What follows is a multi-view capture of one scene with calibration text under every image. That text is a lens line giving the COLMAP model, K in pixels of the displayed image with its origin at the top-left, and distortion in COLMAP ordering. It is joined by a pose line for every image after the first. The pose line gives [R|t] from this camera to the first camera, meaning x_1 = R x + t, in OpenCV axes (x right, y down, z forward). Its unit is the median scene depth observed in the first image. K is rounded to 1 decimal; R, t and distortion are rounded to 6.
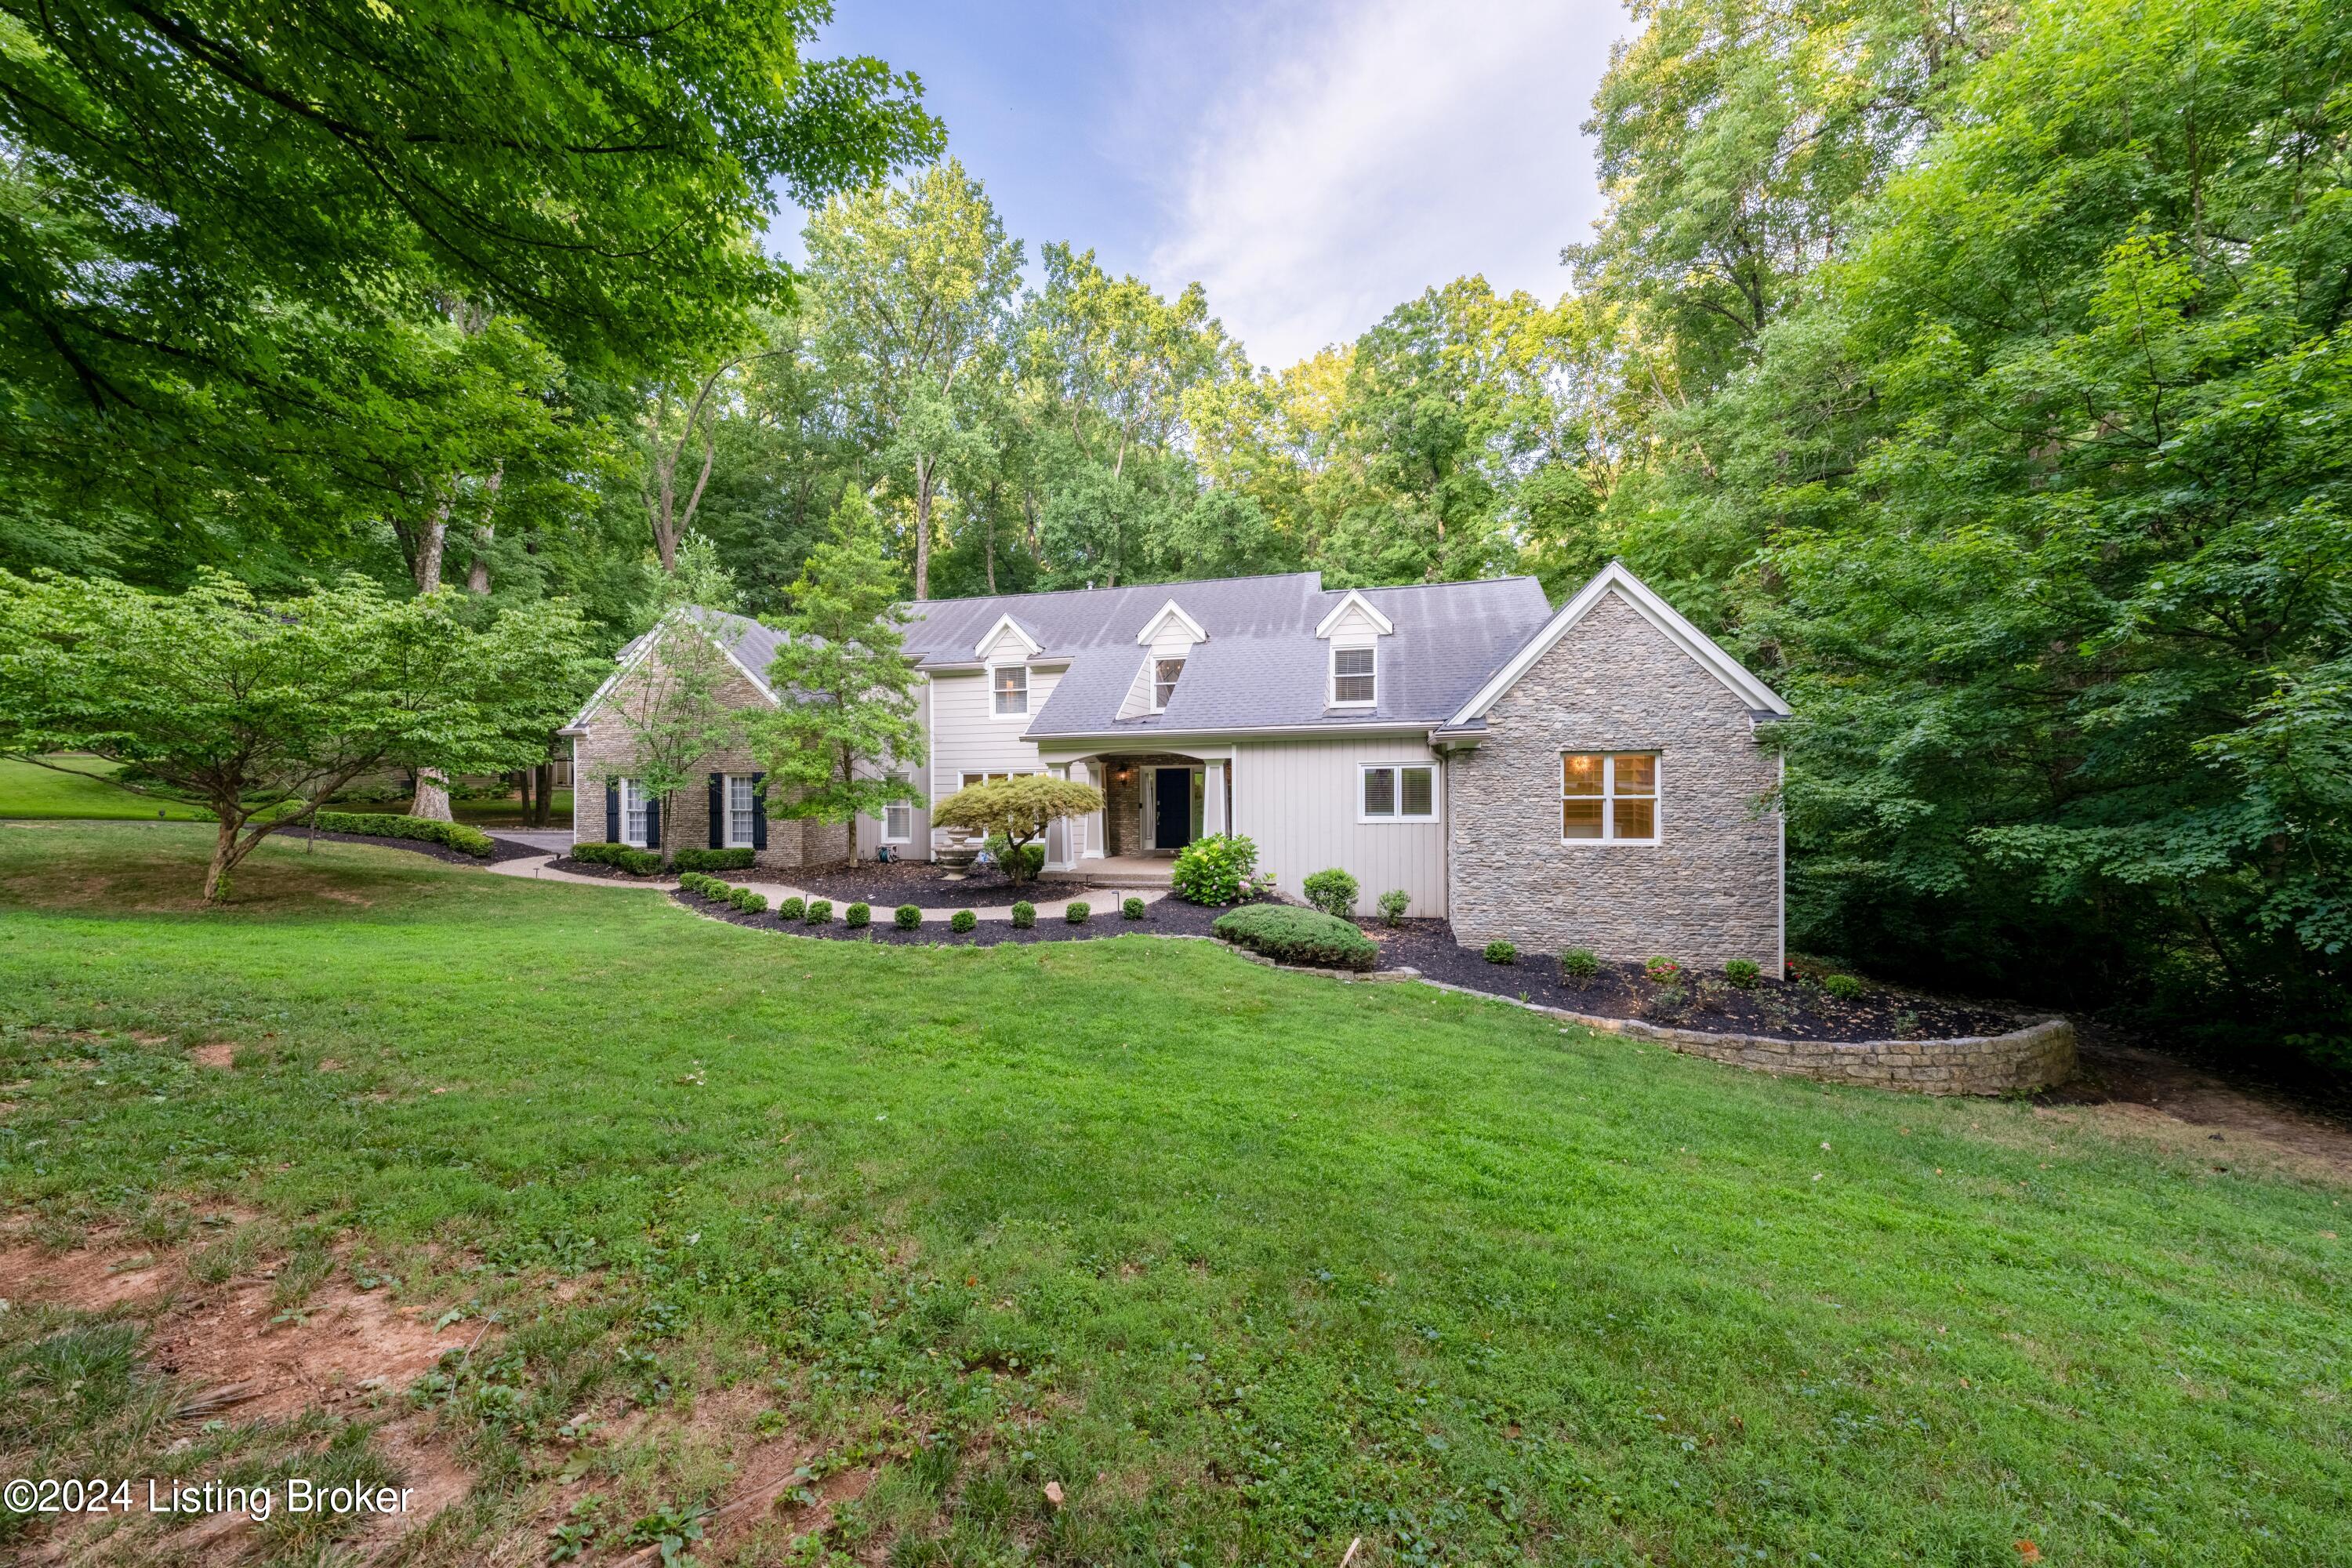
lens RADIAL K [[794.9, 0, 1179.5], [0, 794.9, 766.1], [0, 0, 1]] dist [-0.004580, -0.000102]
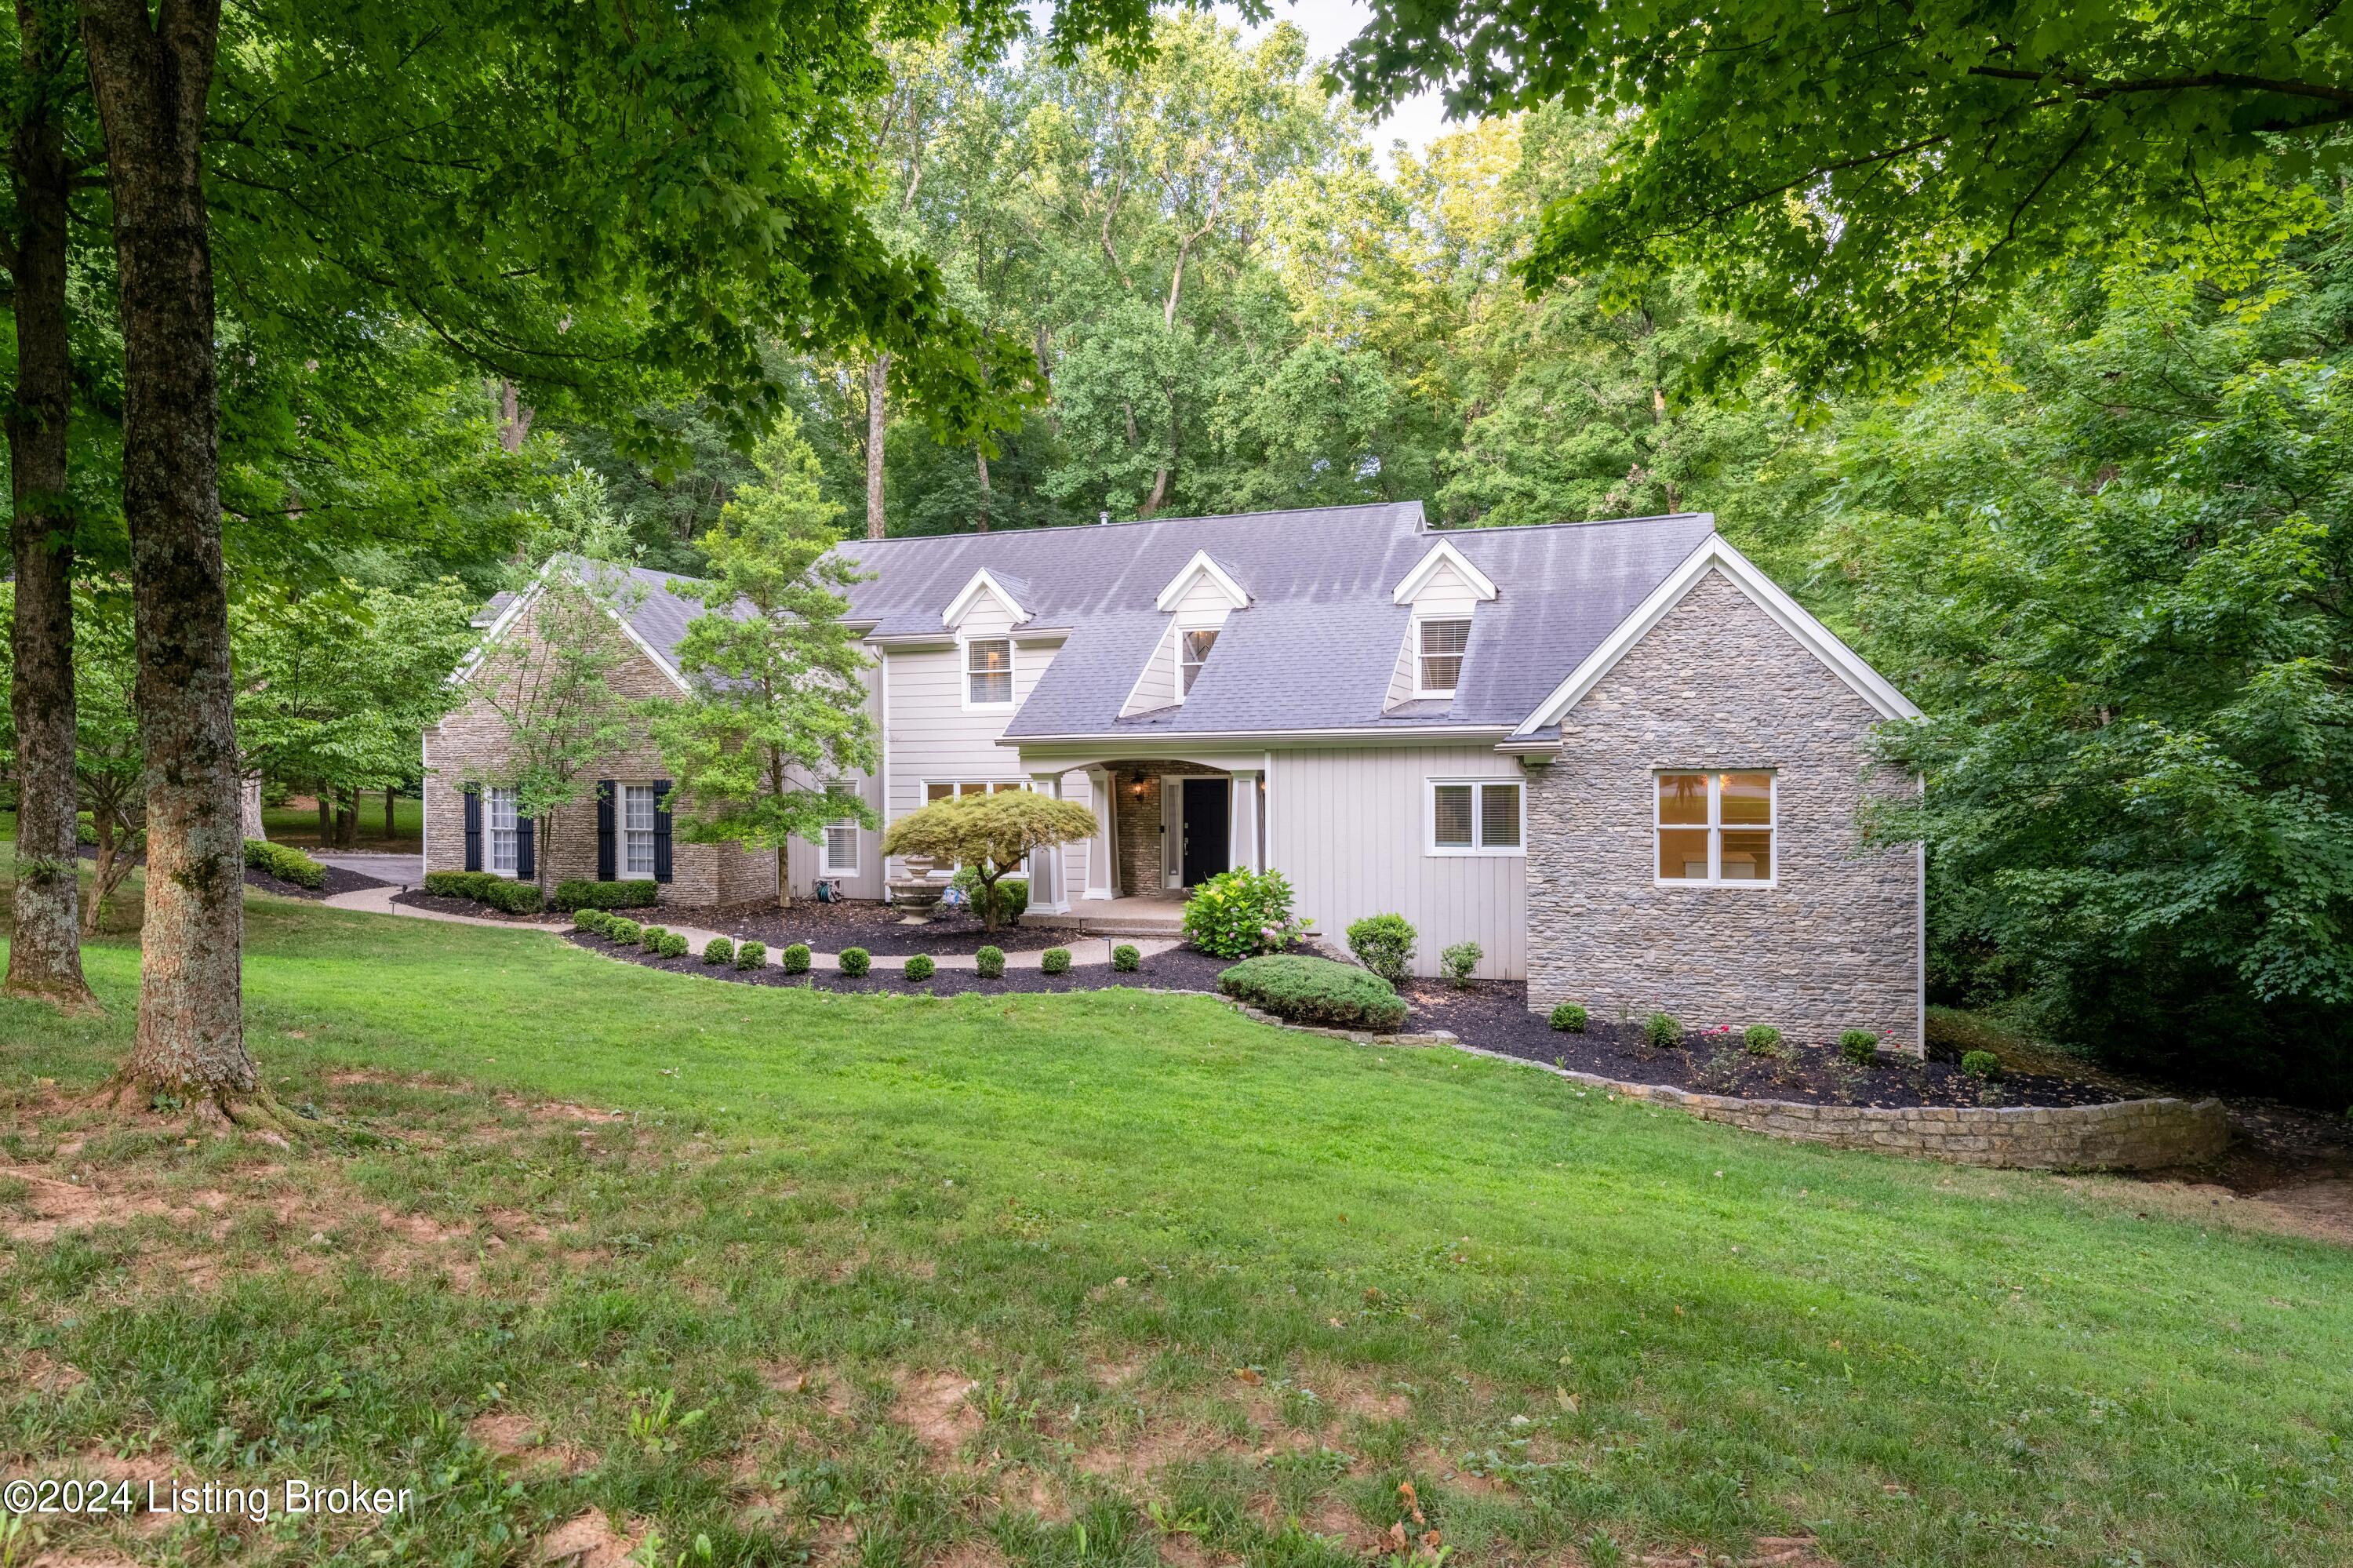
lens RADIAL K [[1298.4, 0, 1174.4], [0, 1298.4, 788.6], [0, 0, 1]] dist [-0.001223, -0.000211]
pose [[0.996080, 0.006010, -0.088257, 0.075454], [-0.003968, 0.999721, 0.023289, -0.017368], [0.088372, -0.022847, 0.995825, -0.217612]]
